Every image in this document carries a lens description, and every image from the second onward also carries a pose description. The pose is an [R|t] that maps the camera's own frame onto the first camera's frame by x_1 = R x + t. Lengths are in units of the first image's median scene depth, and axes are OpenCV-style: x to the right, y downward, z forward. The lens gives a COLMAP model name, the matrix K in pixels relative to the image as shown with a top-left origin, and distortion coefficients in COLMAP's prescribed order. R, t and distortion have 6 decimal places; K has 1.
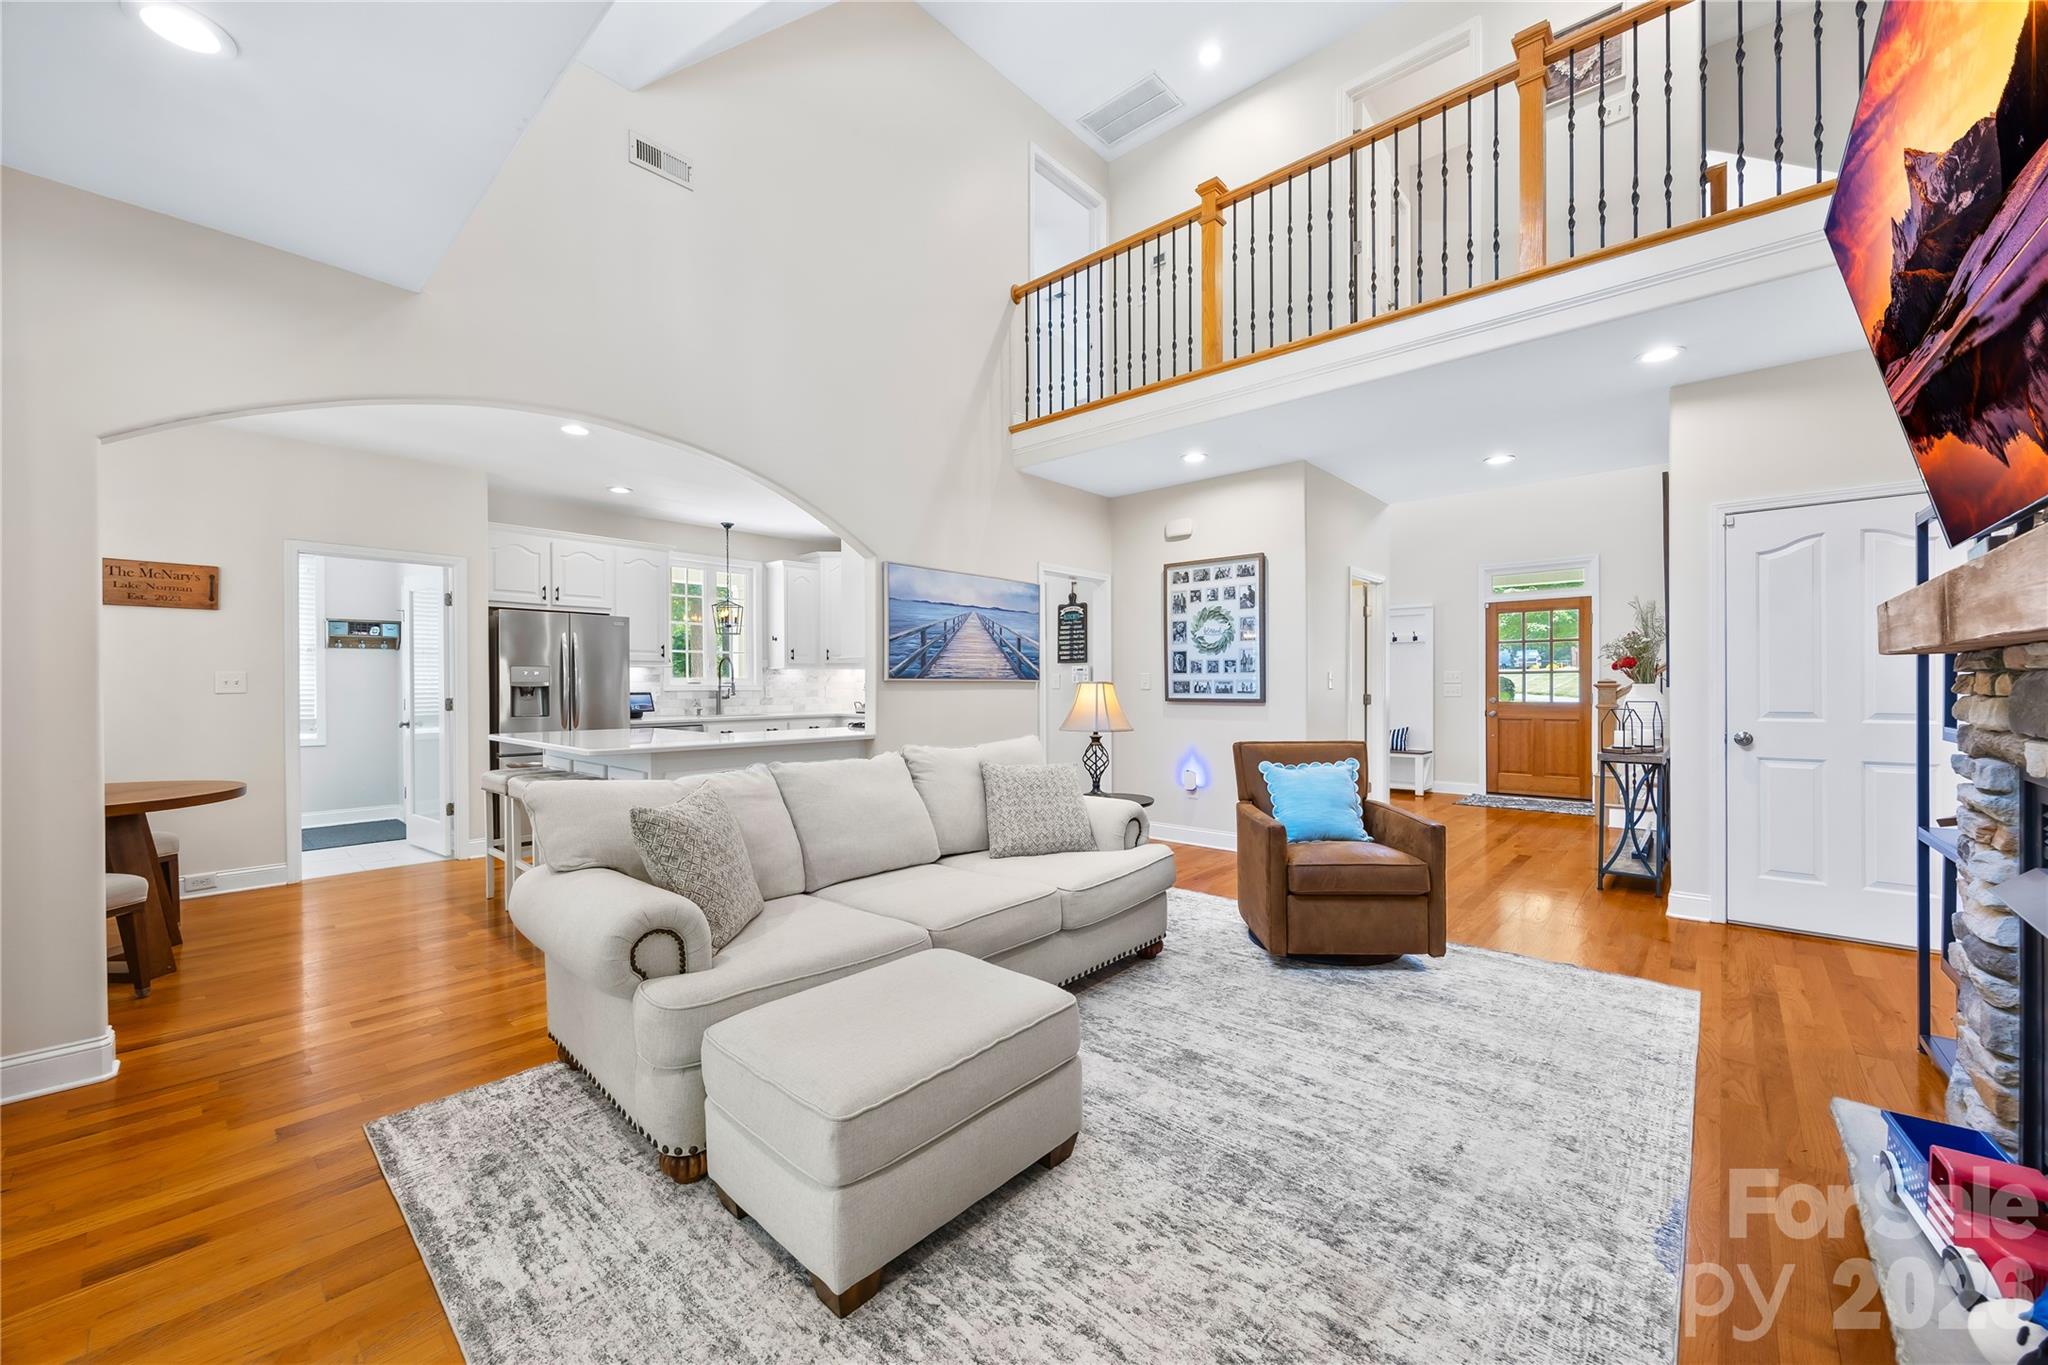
lens RADIAL K [[779.4, 0, 1019.8], [0, 779.4, 675.7], [0, 0, 1]] dist [0.000434, 0.000020]
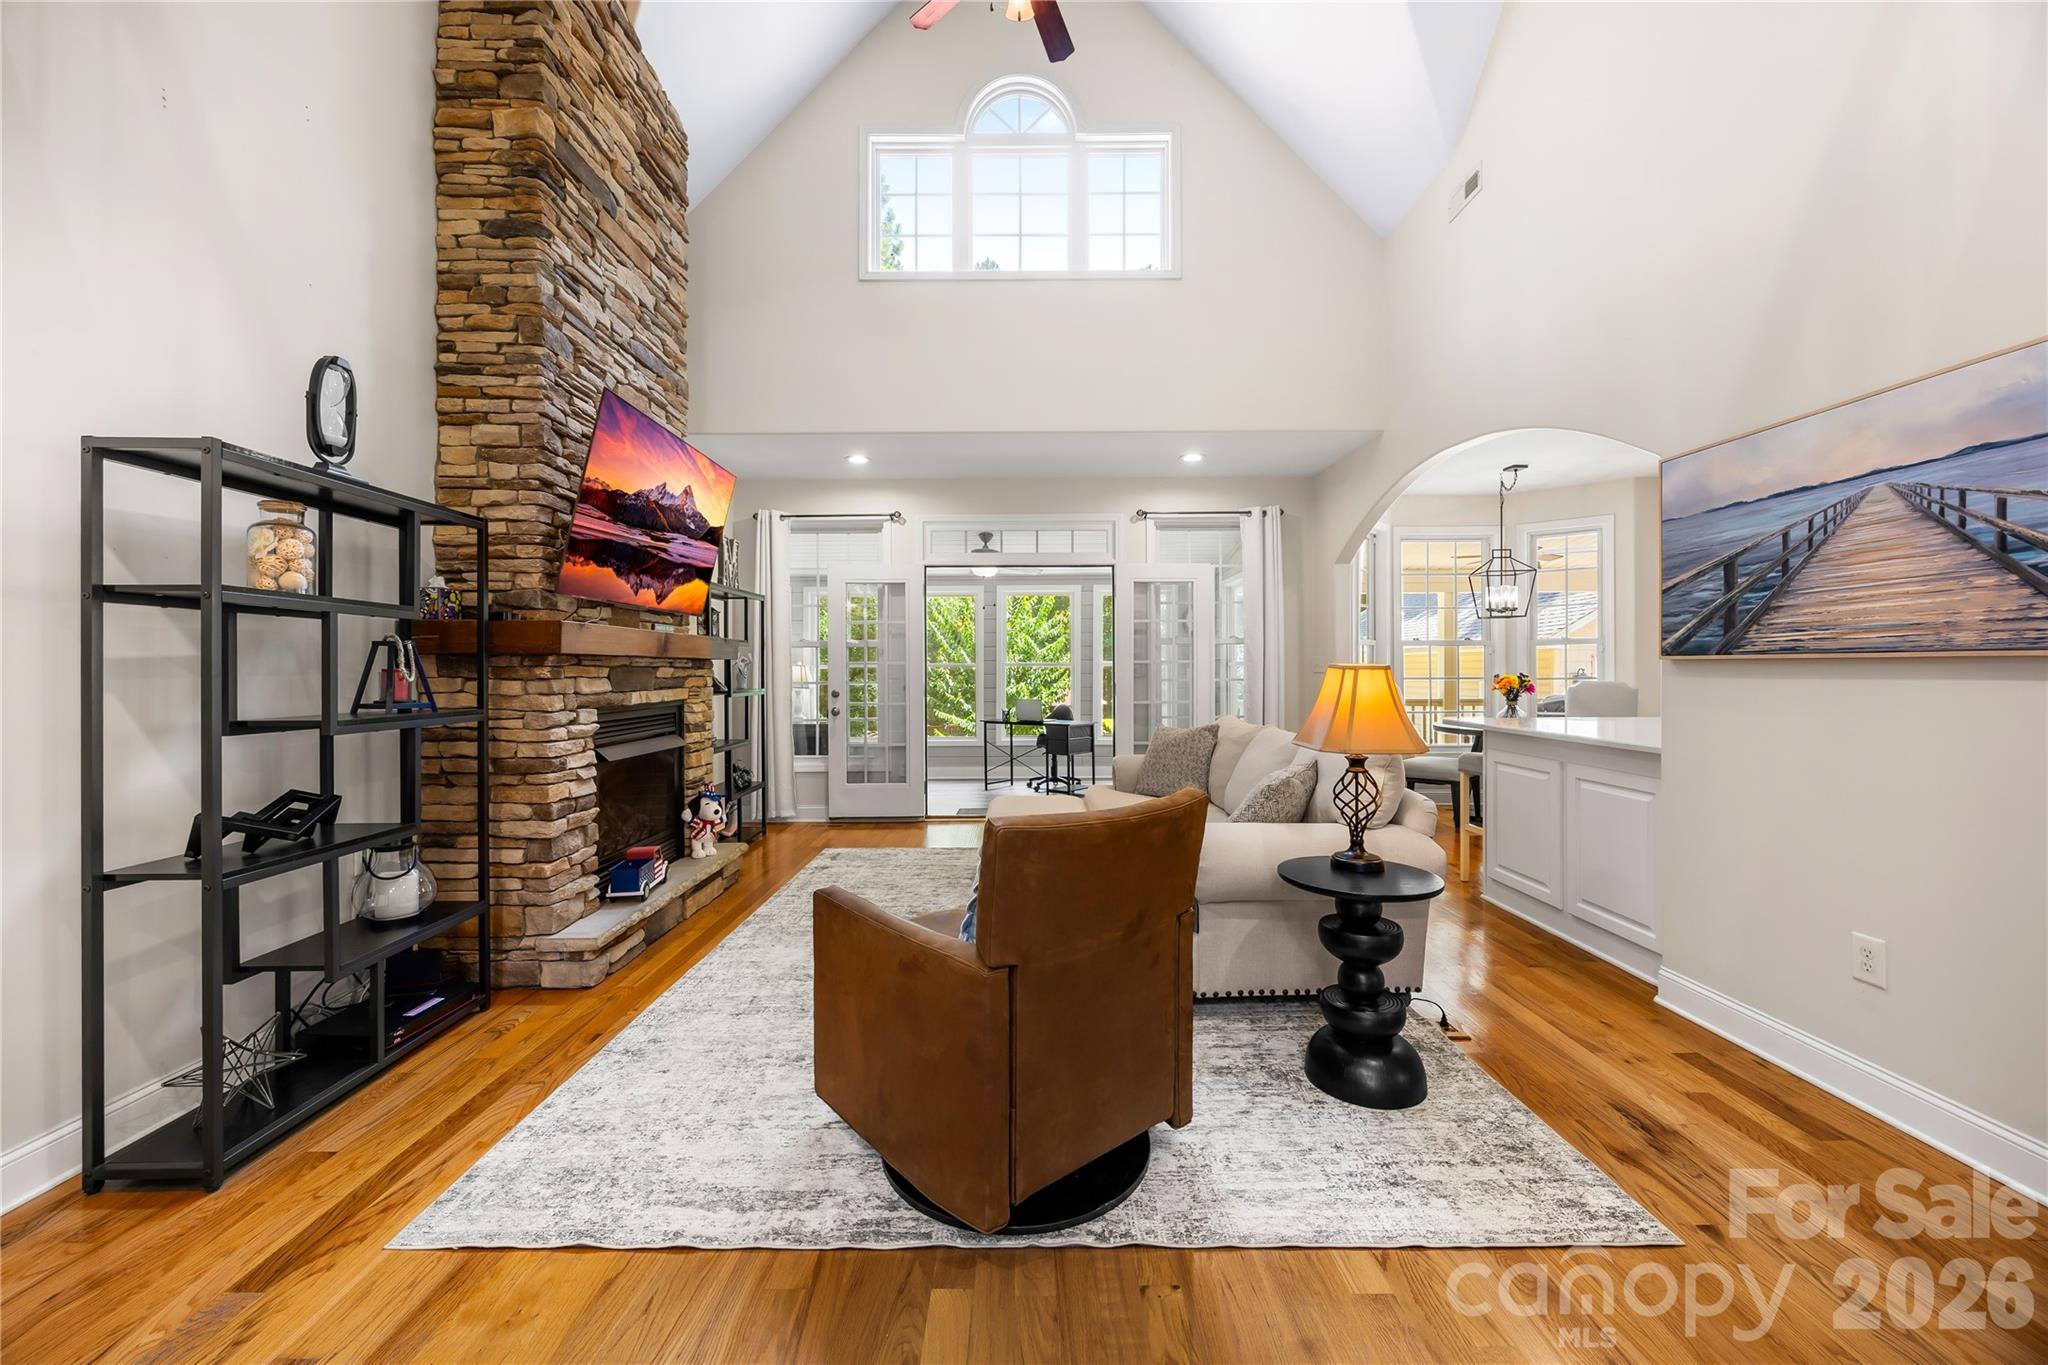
lens RADIAL K [[779.4, 0, 1019.8], [0, 779.4, 675.7], [0, 0, 1]] dist [0.000434, 0.000020]
pose [[-0.745051, 0.011998, -0.666899, 0.550234], [0.011368, 0.999921, 0.005289, 0.009047], [0.666910, -0.003640, -0.745129, 1.034571]]
